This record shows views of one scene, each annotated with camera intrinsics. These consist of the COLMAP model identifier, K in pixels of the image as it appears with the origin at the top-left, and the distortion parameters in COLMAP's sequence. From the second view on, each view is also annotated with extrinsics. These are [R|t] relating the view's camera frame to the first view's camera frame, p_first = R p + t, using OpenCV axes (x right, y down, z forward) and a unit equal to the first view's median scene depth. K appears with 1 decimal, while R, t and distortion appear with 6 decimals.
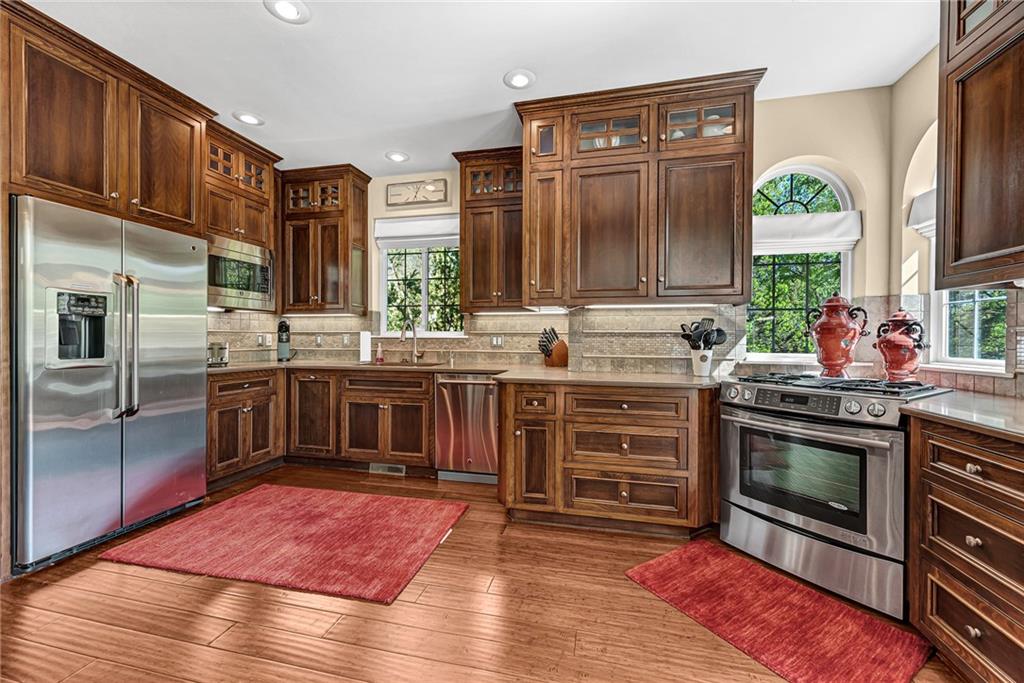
lens RADIAL K [[402.7, 0, 508.3], [0, 402.7, 342.0], [0, 0, 1]] dist [0.007909, -0.002383]
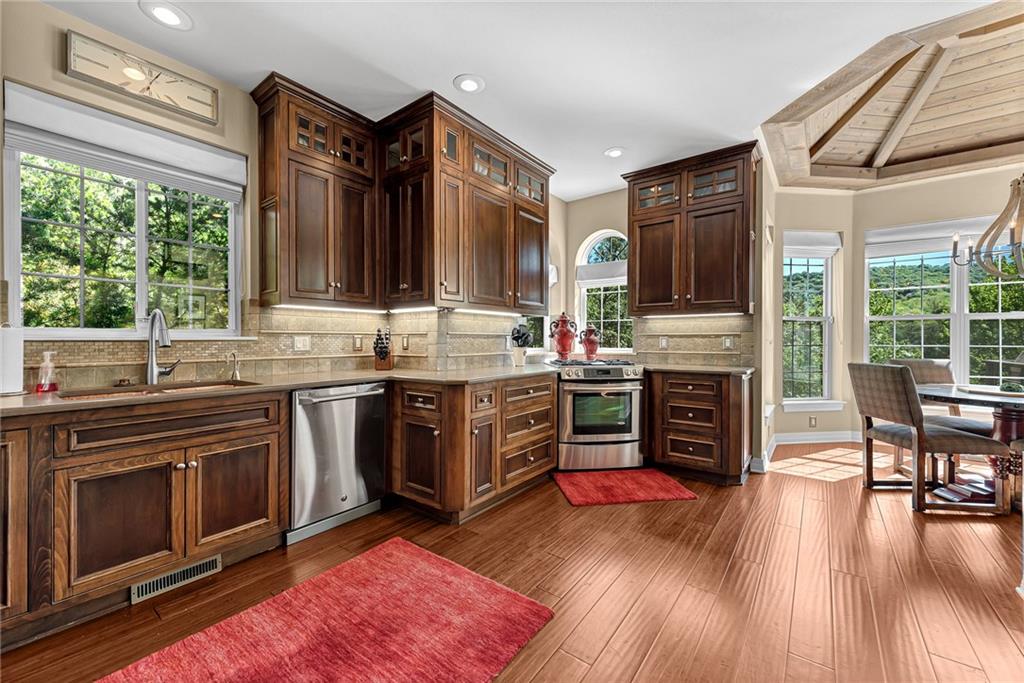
lens RADIAL K [[402.7, 0, 510.8], [0, 402.7, 342.7], [0, 0, 1]] dist [0.007909, -0.002383]
pose [[0.406811, -0.012761, 0.913423, -0.798884], [0.012117, 0.999890, 0.008573, -0.008126], [-0.913432, 0.007580, 0.406920, 0.458786]]
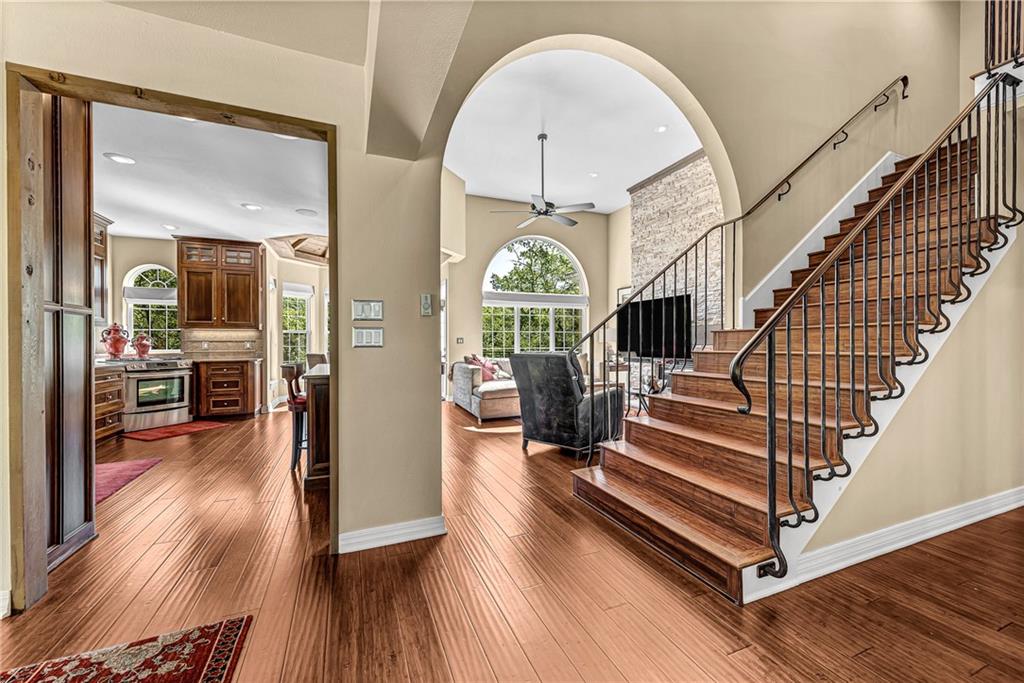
lens RADIAL K [[402.7, 0, 517.3], [0, 402.7, 344.1], [0, 0, 1]] dist [0.007909, -0.002383]
pose [[-0.592539, -0.008591, 0.805496, -2.204405], [0.006861, 0.999853, 0.015711, -0.021106], [-0.805512, 0.014836, -0.592393, 0.479063]]
